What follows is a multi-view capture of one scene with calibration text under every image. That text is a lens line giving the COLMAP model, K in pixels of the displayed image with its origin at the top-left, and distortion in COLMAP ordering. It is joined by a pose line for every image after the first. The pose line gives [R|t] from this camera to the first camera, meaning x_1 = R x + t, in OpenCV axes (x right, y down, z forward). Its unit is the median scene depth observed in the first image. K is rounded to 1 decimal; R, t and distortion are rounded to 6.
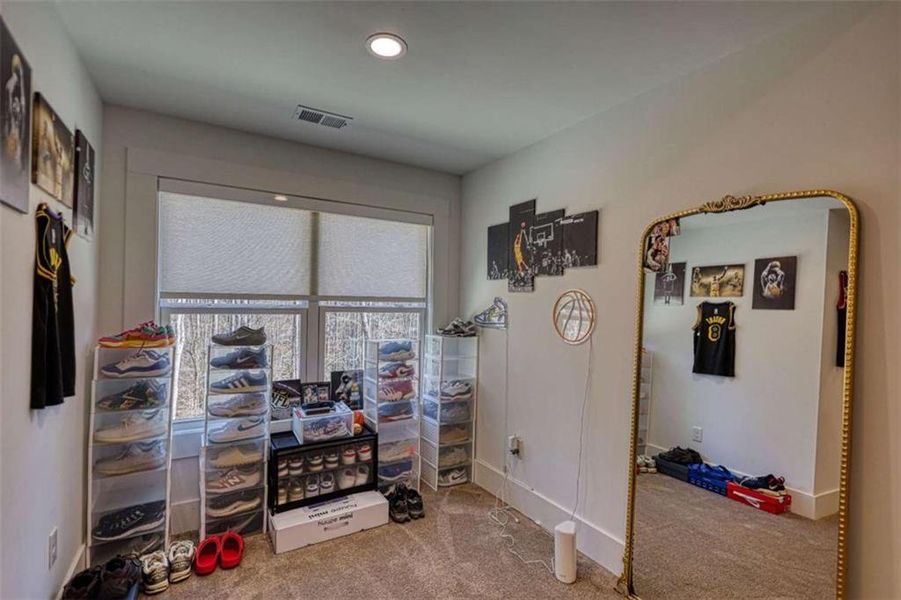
lens RADIAL K [[424.4, 0, 453.7], [0, 424.4, 303.9], [0, 0, 1]] dist [-0.007267, -0.000180]
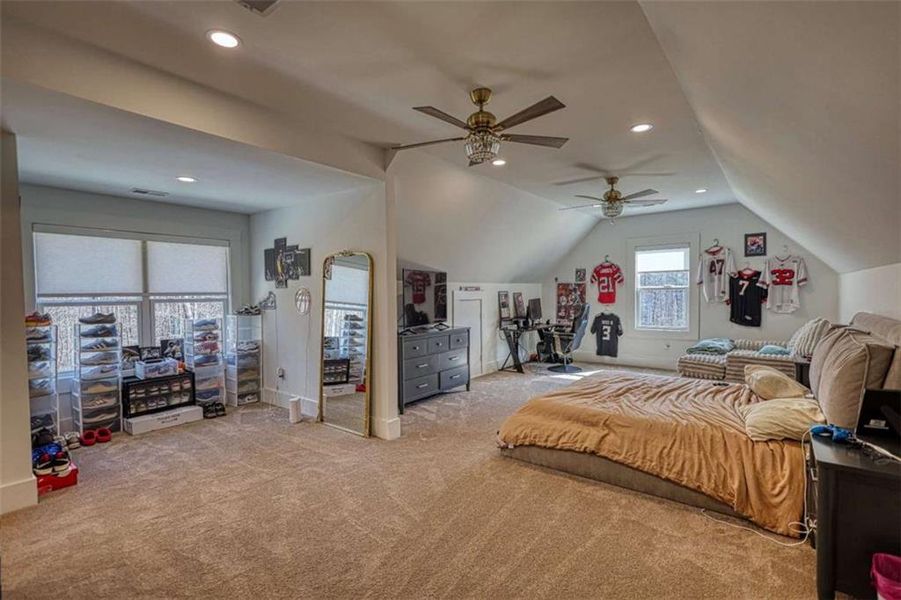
lens RADIAL K [[424.4, 0, 453.7], [0, 424.4, 303.9], [0, 0, 1]] dist [-0.007267, -0.000180]
pose [[0.937807, -0.036353, 0.345248, 0.227610], [0.026692, 0.999109, 0.032695, -0.000061], [-0.346129, -0.021446, 0.937942, -0.981868]]
